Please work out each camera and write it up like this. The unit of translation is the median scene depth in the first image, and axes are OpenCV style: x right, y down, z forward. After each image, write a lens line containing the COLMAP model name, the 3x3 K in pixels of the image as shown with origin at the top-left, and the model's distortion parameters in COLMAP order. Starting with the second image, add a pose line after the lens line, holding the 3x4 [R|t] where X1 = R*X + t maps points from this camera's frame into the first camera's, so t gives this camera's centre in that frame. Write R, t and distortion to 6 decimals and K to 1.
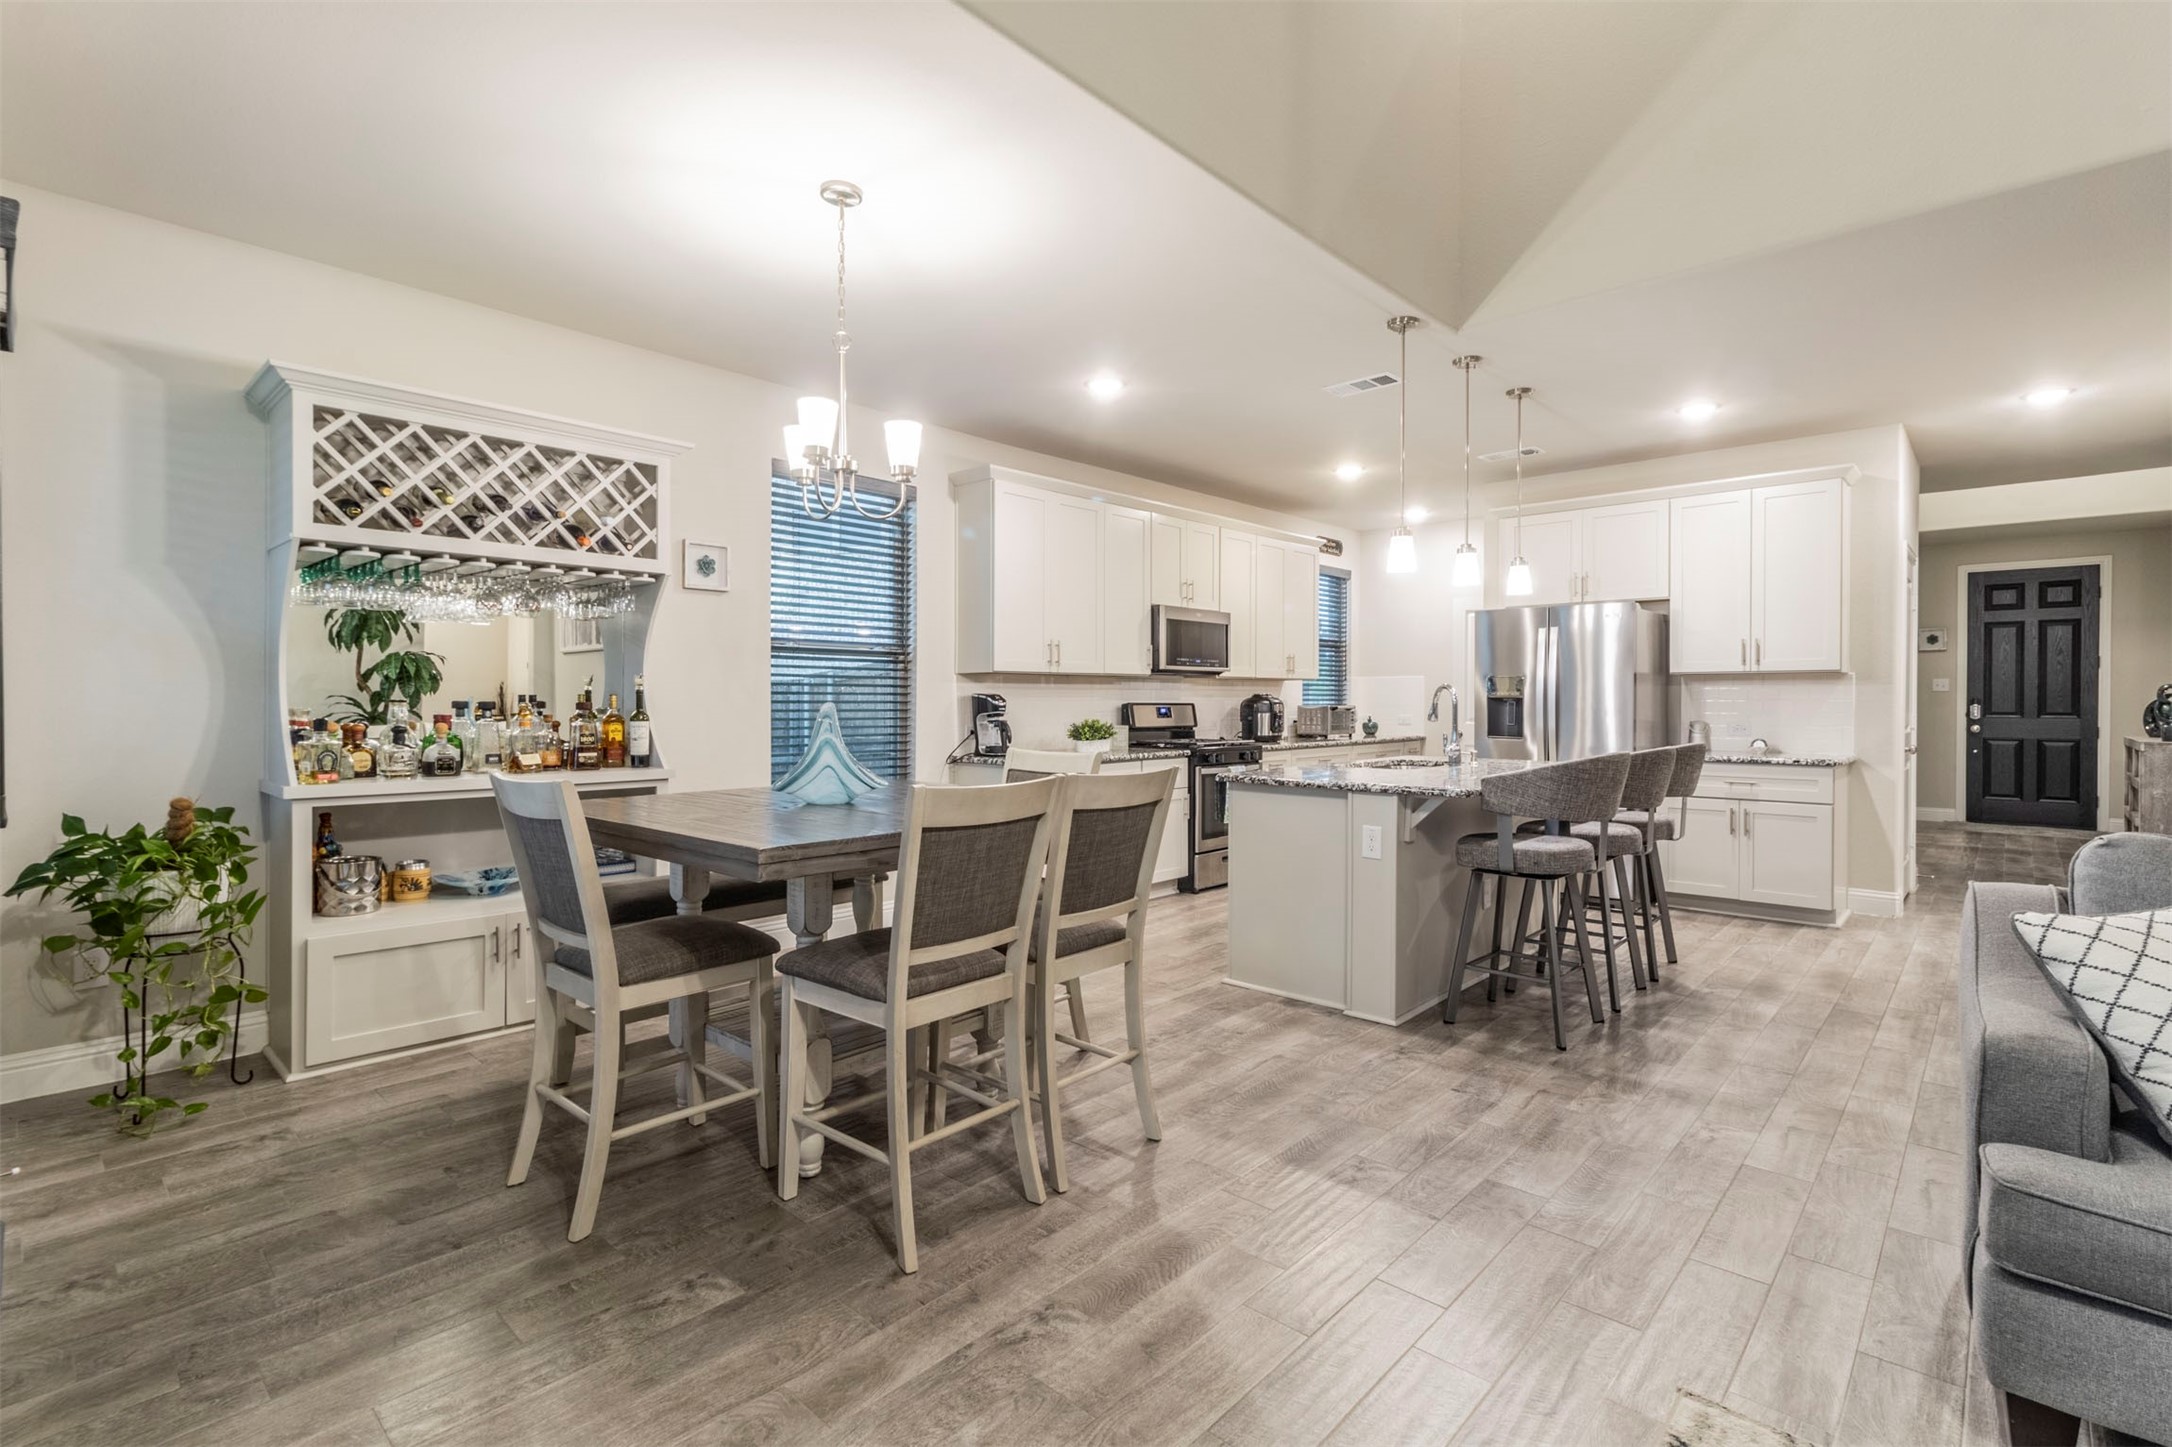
lens RADIAL K [[1008.1, 0, 1077.5], [0, 1008.1, 713.0], [0, 0, 1]] dist [-0.001330, 0.002353]
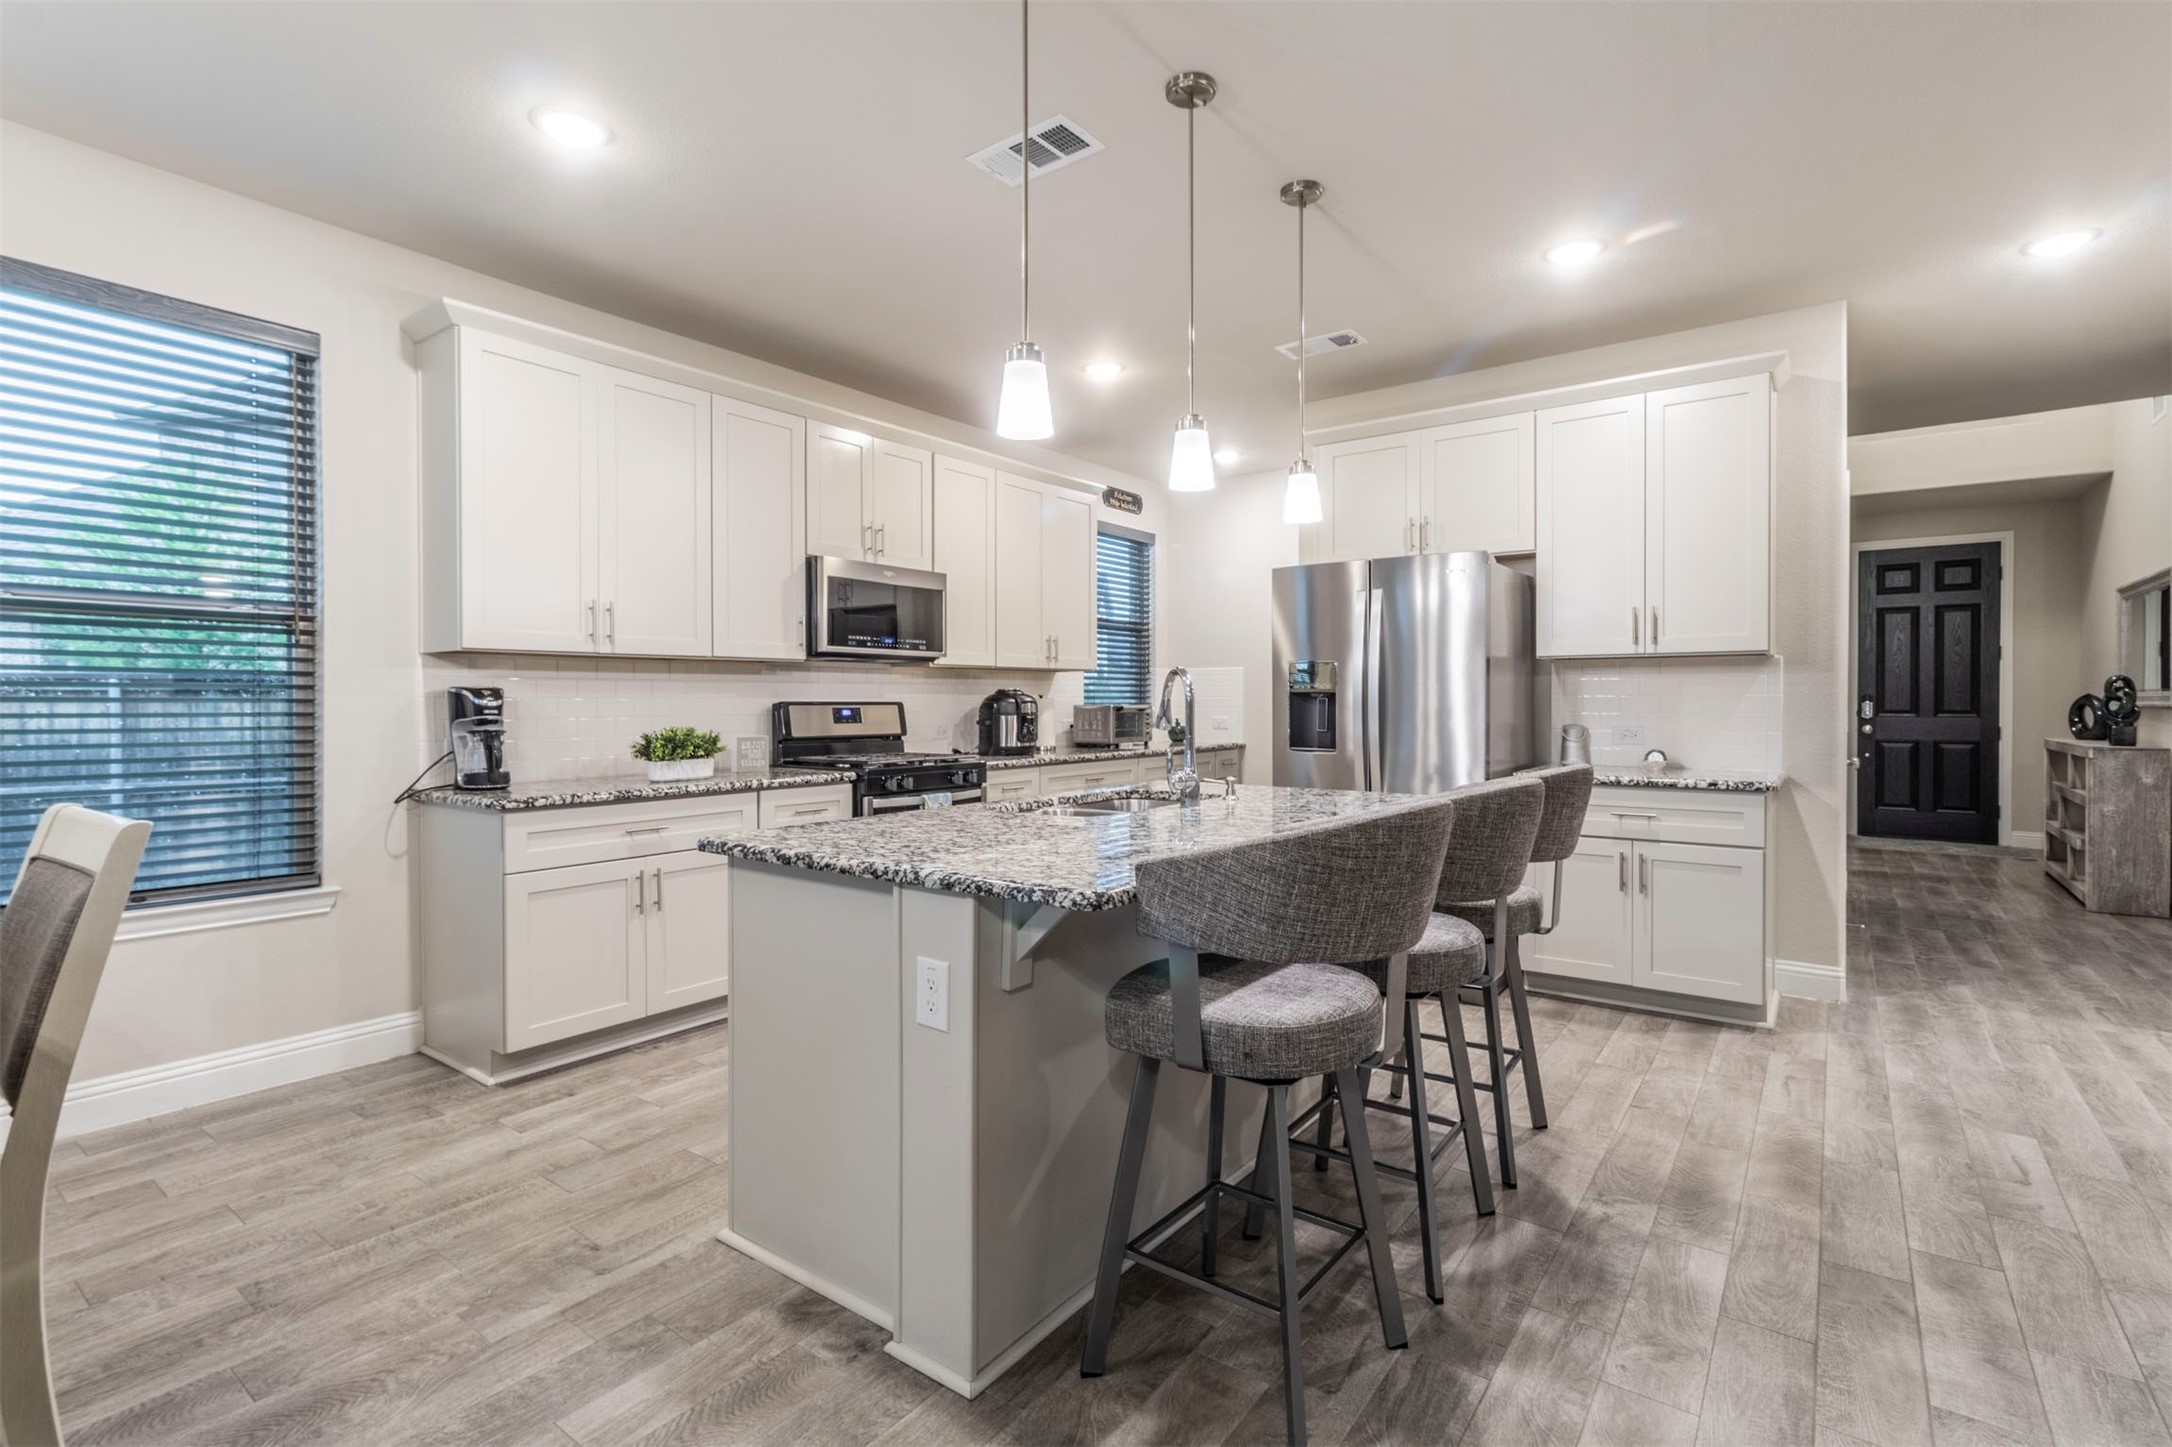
lens RADIAL K [[1008.1, 0, 1086.1], [0, 1008.1, 719.4], [0, 0, 1]] dist [-0.001330, 0.002353]
pose [[0.994074, -0.004914, 0.108593, 0.274749], [0.004387, 0.999977, 0.005090, -0.001104], [-0.108616, -0.004583, 0.994073, 0.462384]]
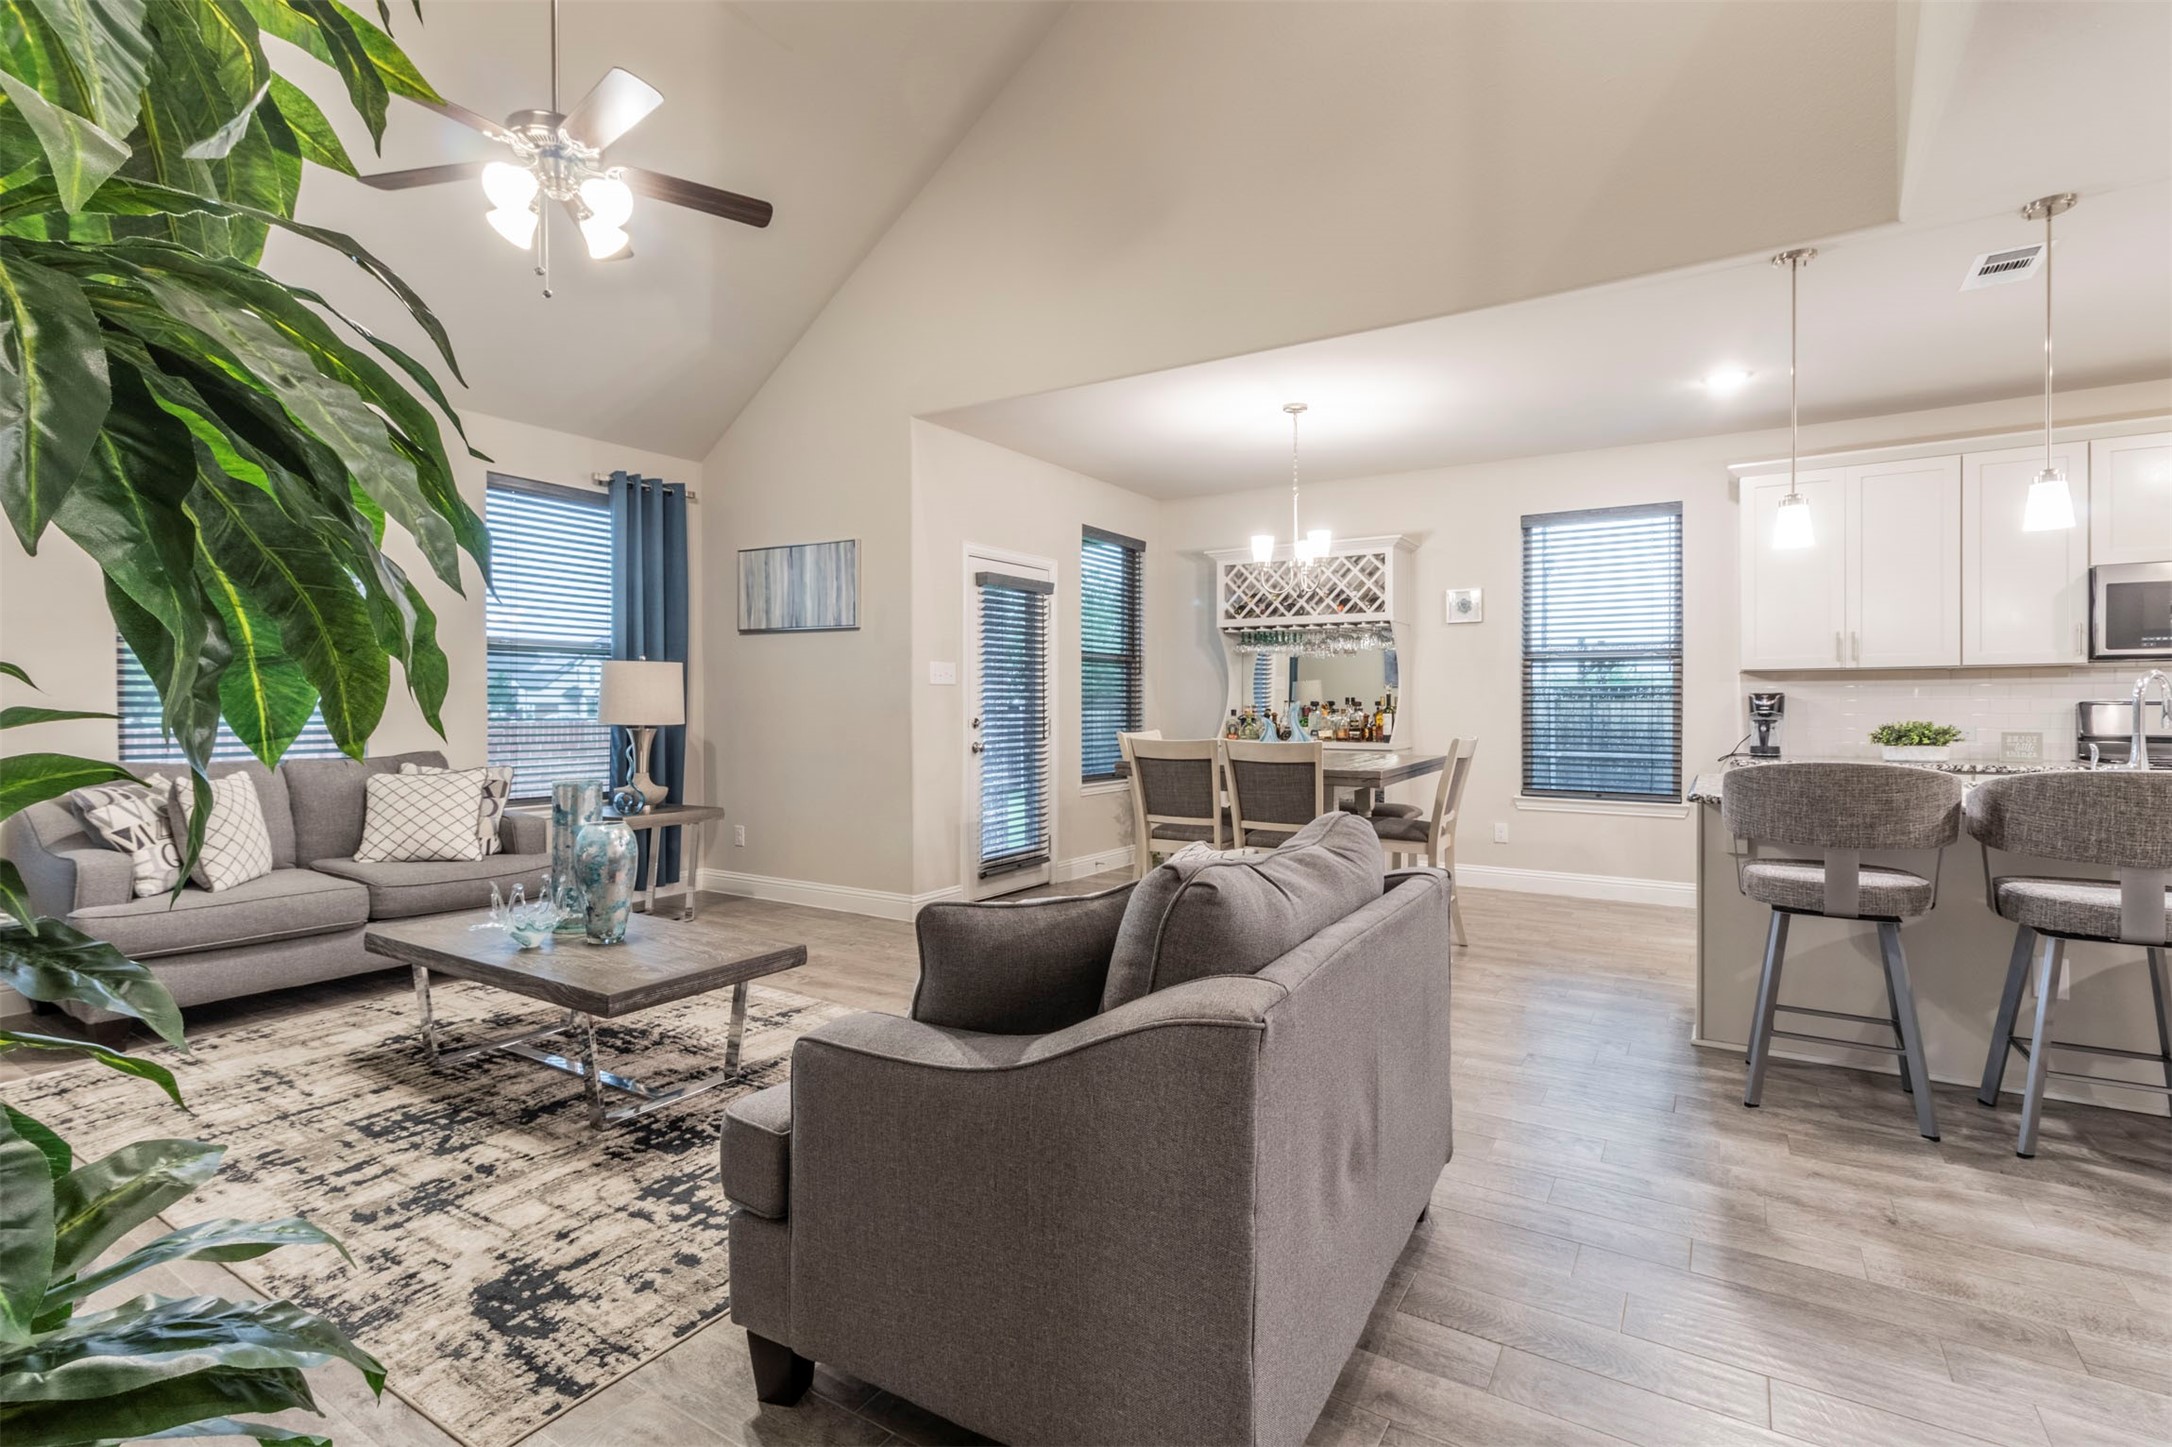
lens RADIAL K [[1008.1, 0, 1089.9], [0, 1008.1, 697.9], [0, 0, 1]] dist [-0.001330, 0.002353]
pose [[0.181137, -0.008641, -0.983420, 0.975792], [-0.011759, 0.999871, -0.010951, 0.005519], [0.983387, 0.013548, 0.181012, 0.238765]]
